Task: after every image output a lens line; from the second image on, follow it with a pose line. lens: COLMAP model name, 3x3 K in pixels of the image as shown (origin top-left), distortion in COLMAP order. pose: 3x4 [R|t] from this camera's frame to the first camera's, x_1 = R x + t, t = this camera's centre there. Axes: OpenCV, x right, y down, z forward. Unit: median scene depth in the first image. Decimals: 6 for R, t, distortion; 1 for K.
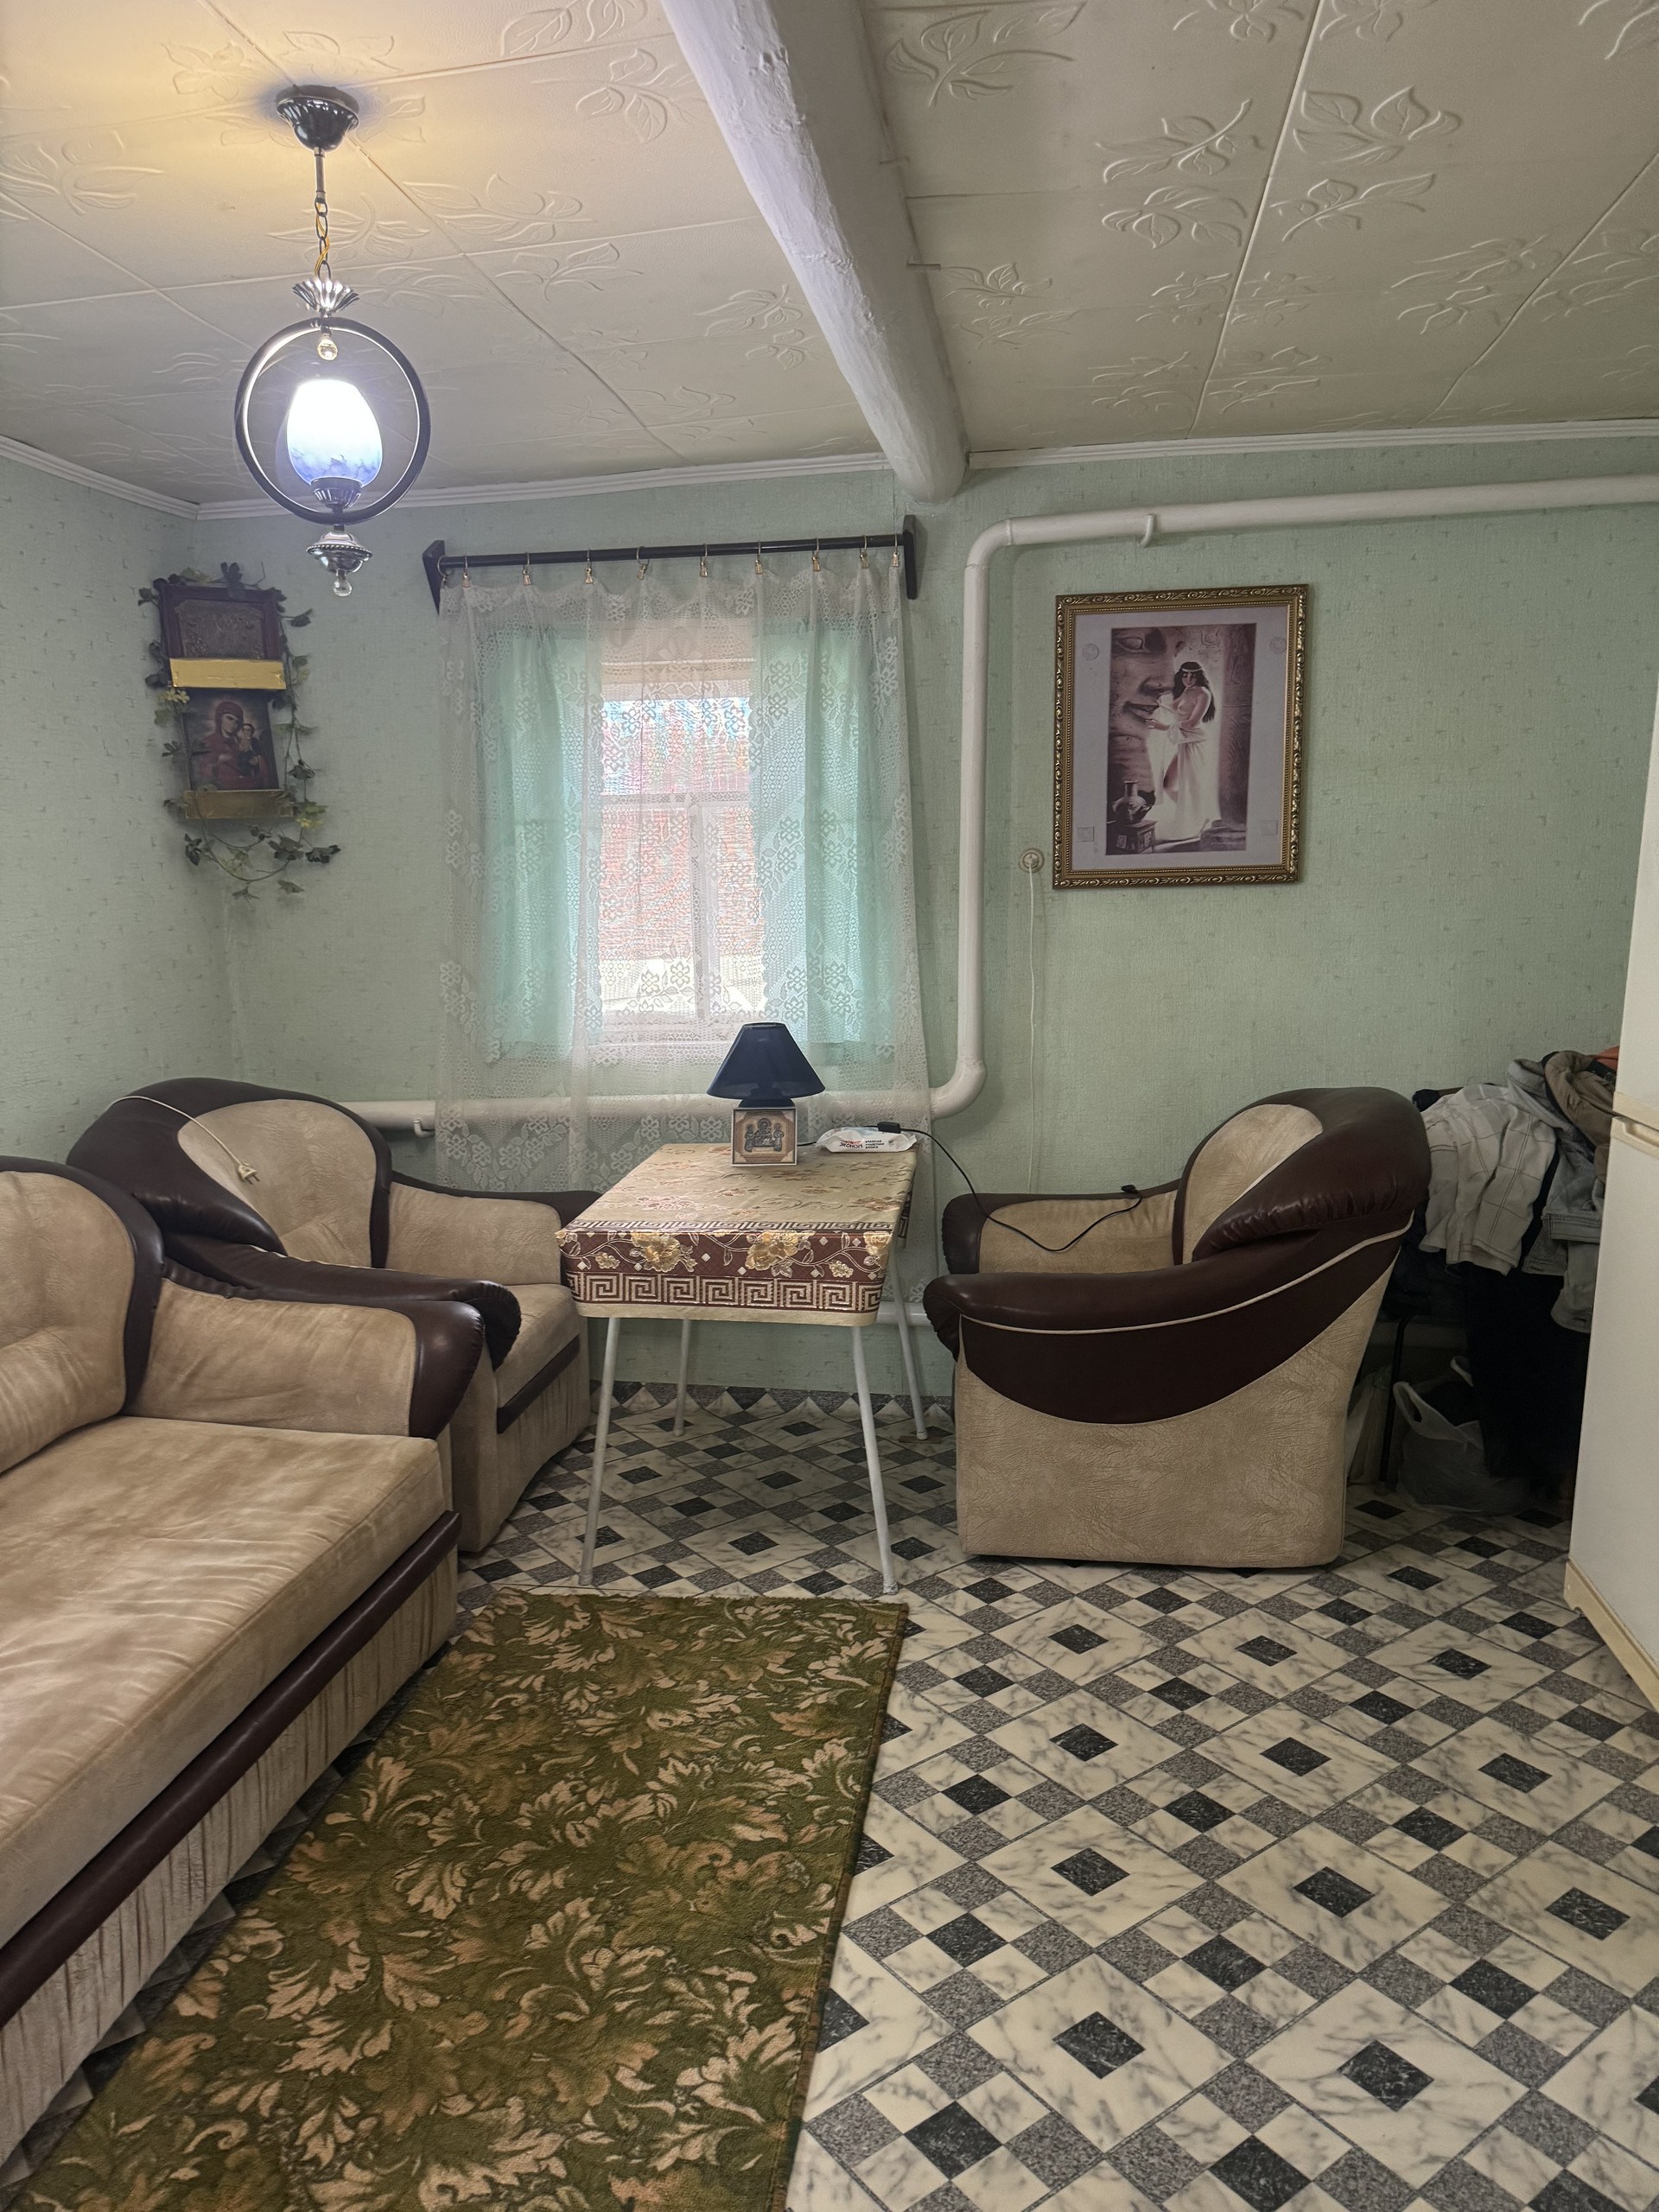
lens RADIAL K [[1529.8, 0, 826.8], [0, 1529.8, 1134.9], [0, 0, 1]] dist [0.002554, -0.001905]
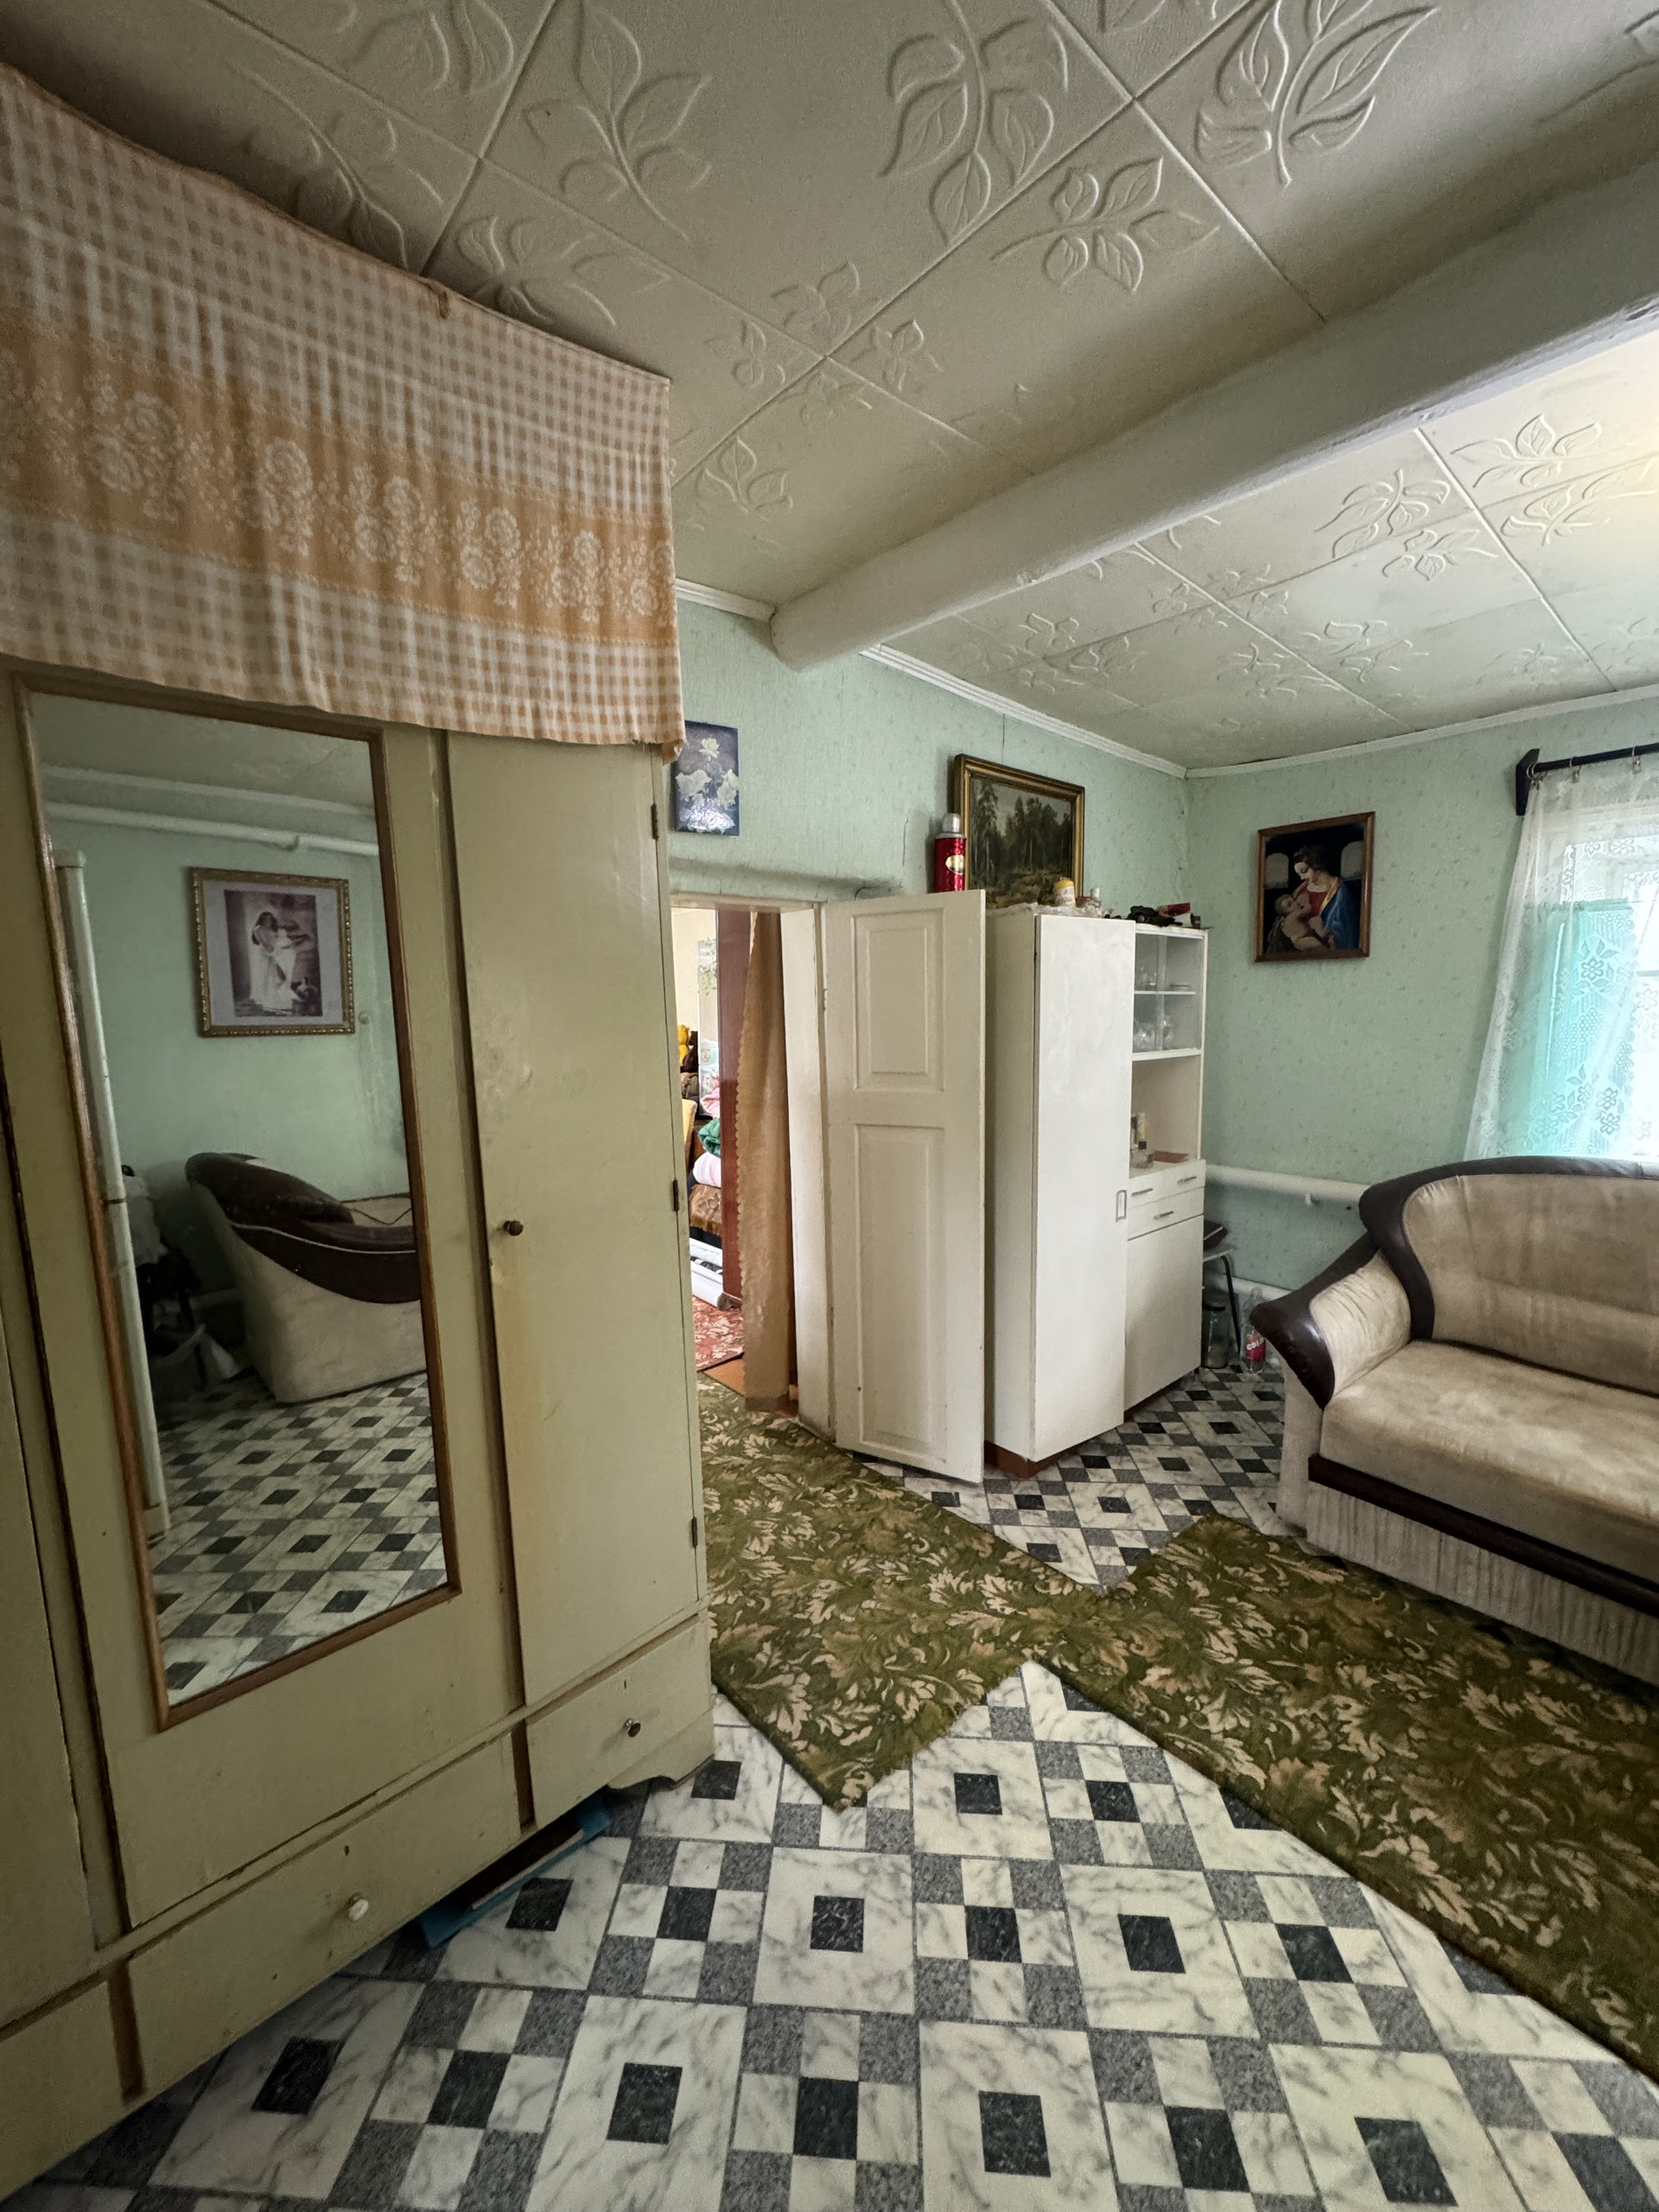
lens RADIAL K [[882.3, 0, 831.4], [0, 882.3, 1103.5], [0, 0, 1]] dist [-0.001578, 0.000329]
pose [[-0.649626, 0.101188, -0.753490, 0.587414], [-0.124599, 0.963531, 0.236819, -0.118467], [0.749974, 0.247728, -0.613327, 0.679839]]
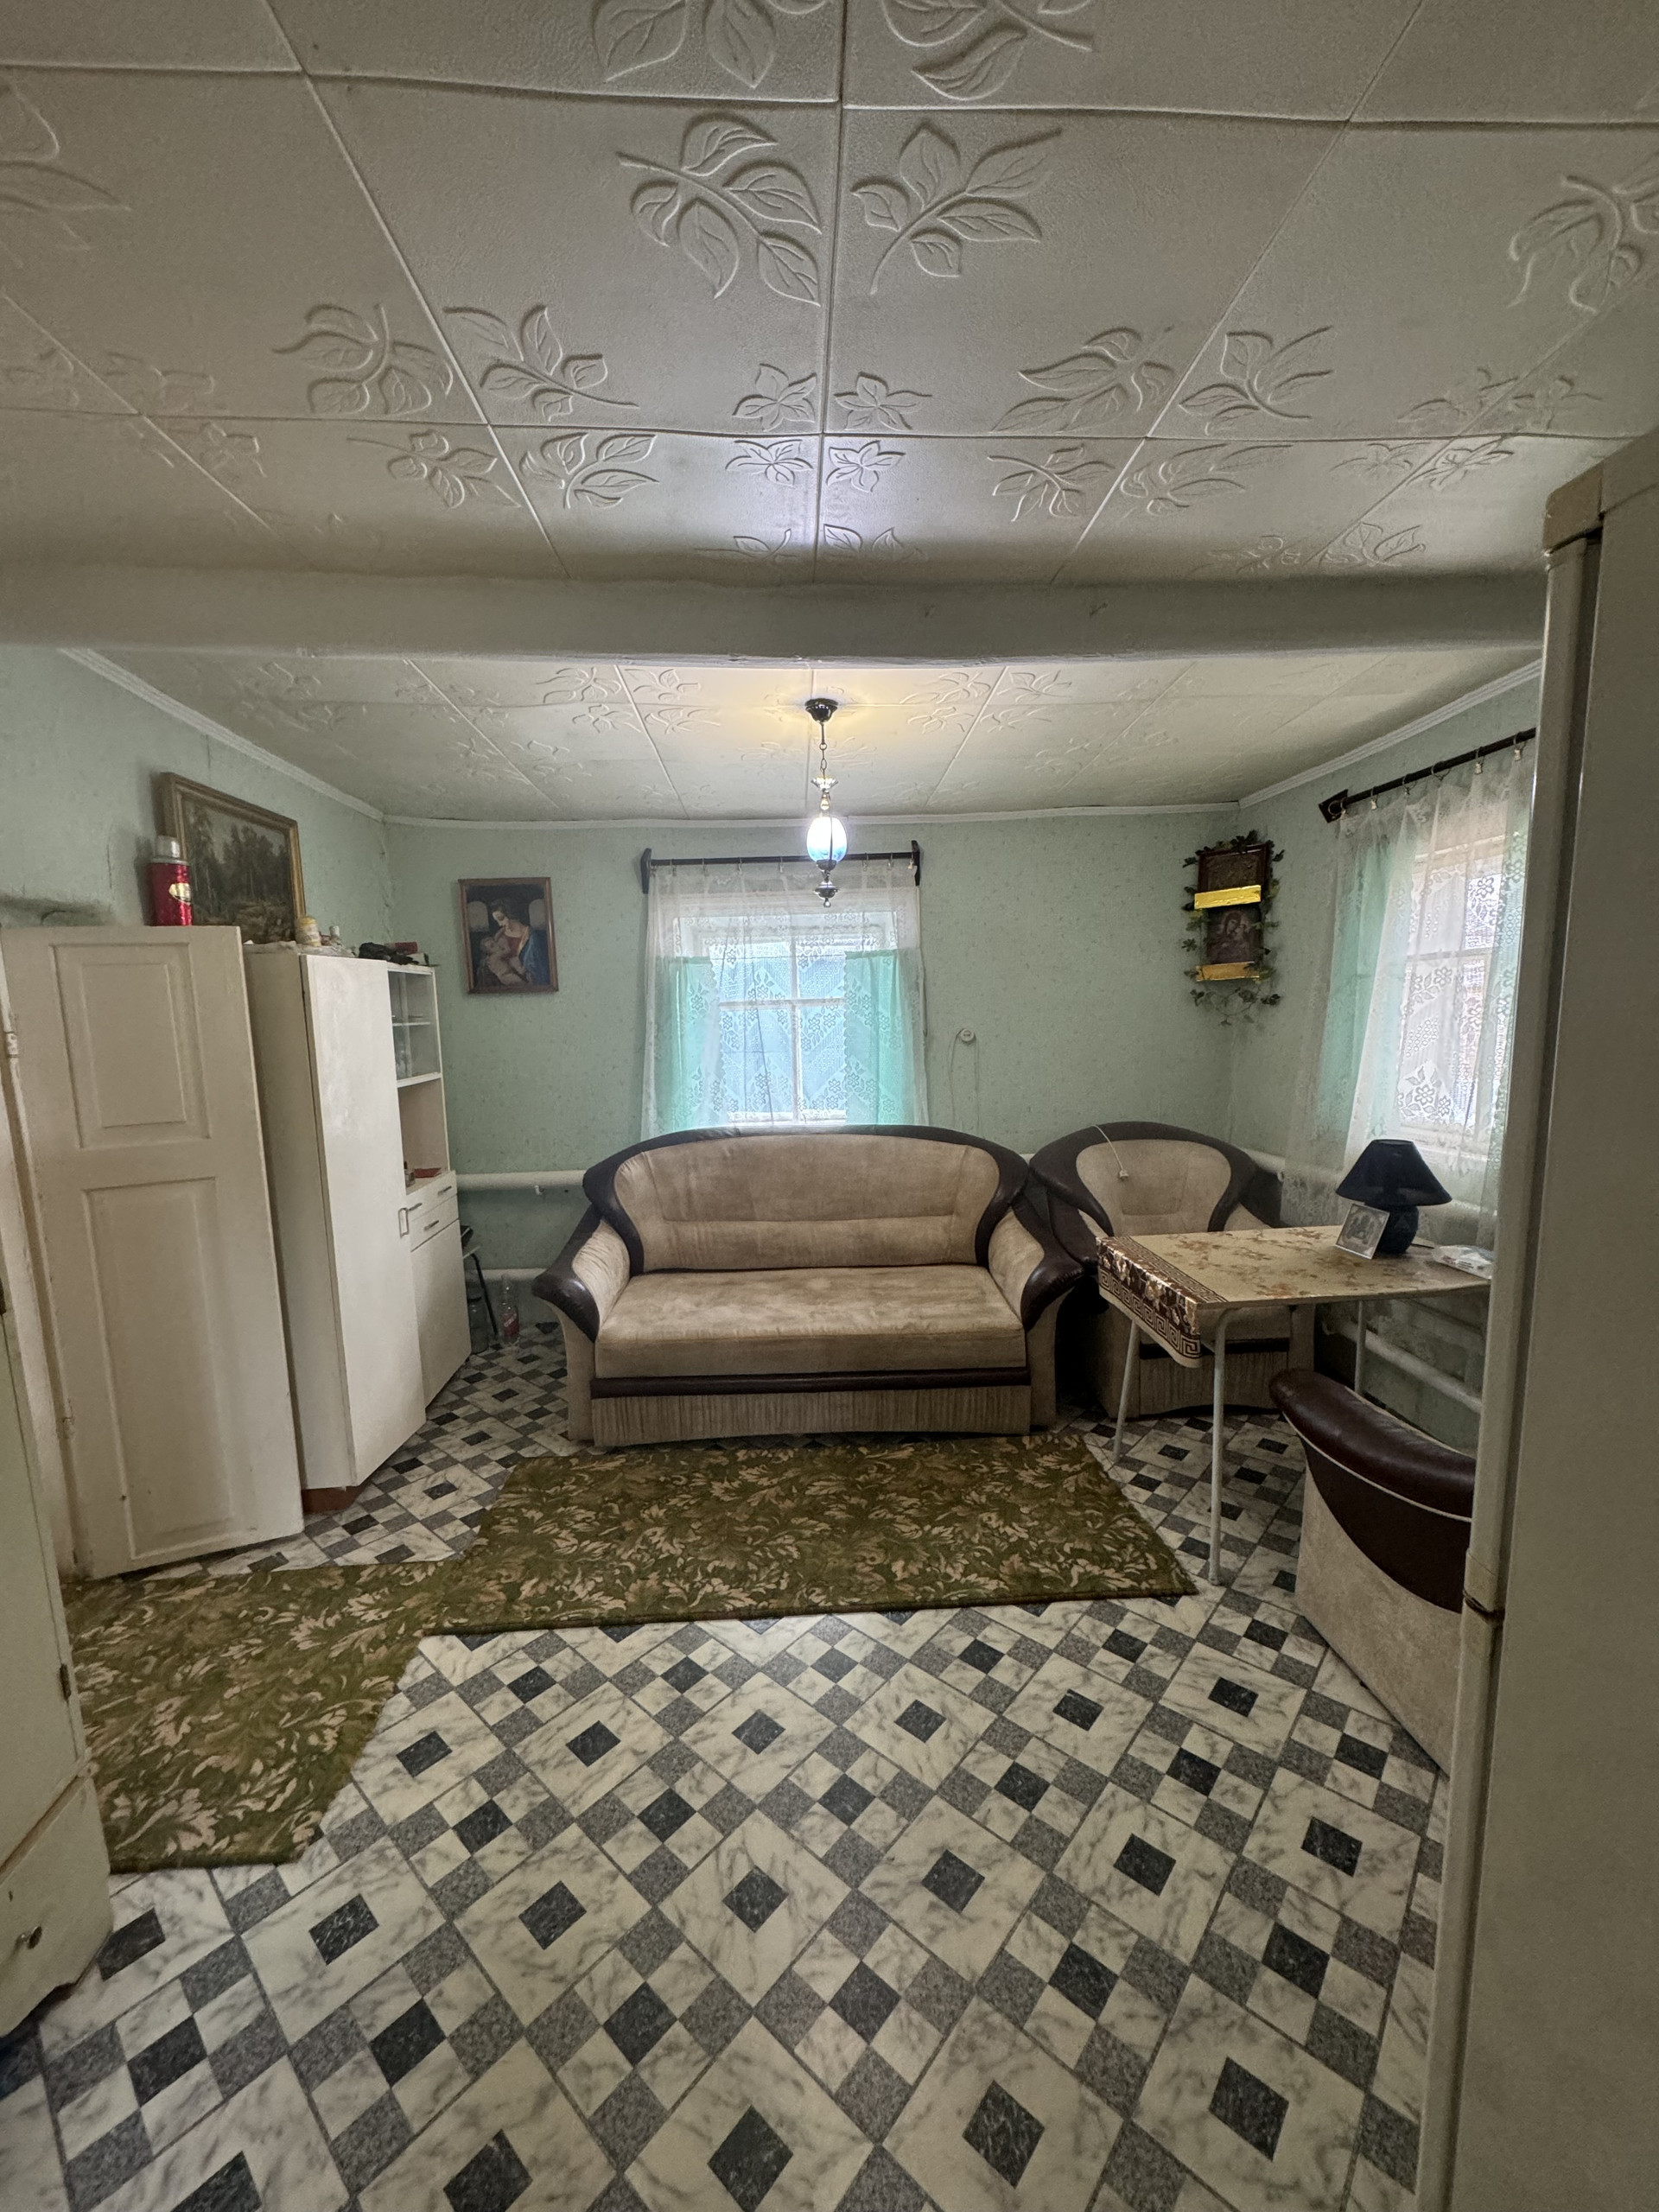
lens RADIAL K [[882.3, 0, 831.4], [0, 882.3, 1103.5], [0, 0, 1]] dist [-0.001578, 0.000329]
pose [[0.210515, 0.116112, -0.970671, 0.788127], [-0.158411, 0.983850, 0.083333, -0.128776], [0.964671, 0.136222, 0.225508, 0.577747]]
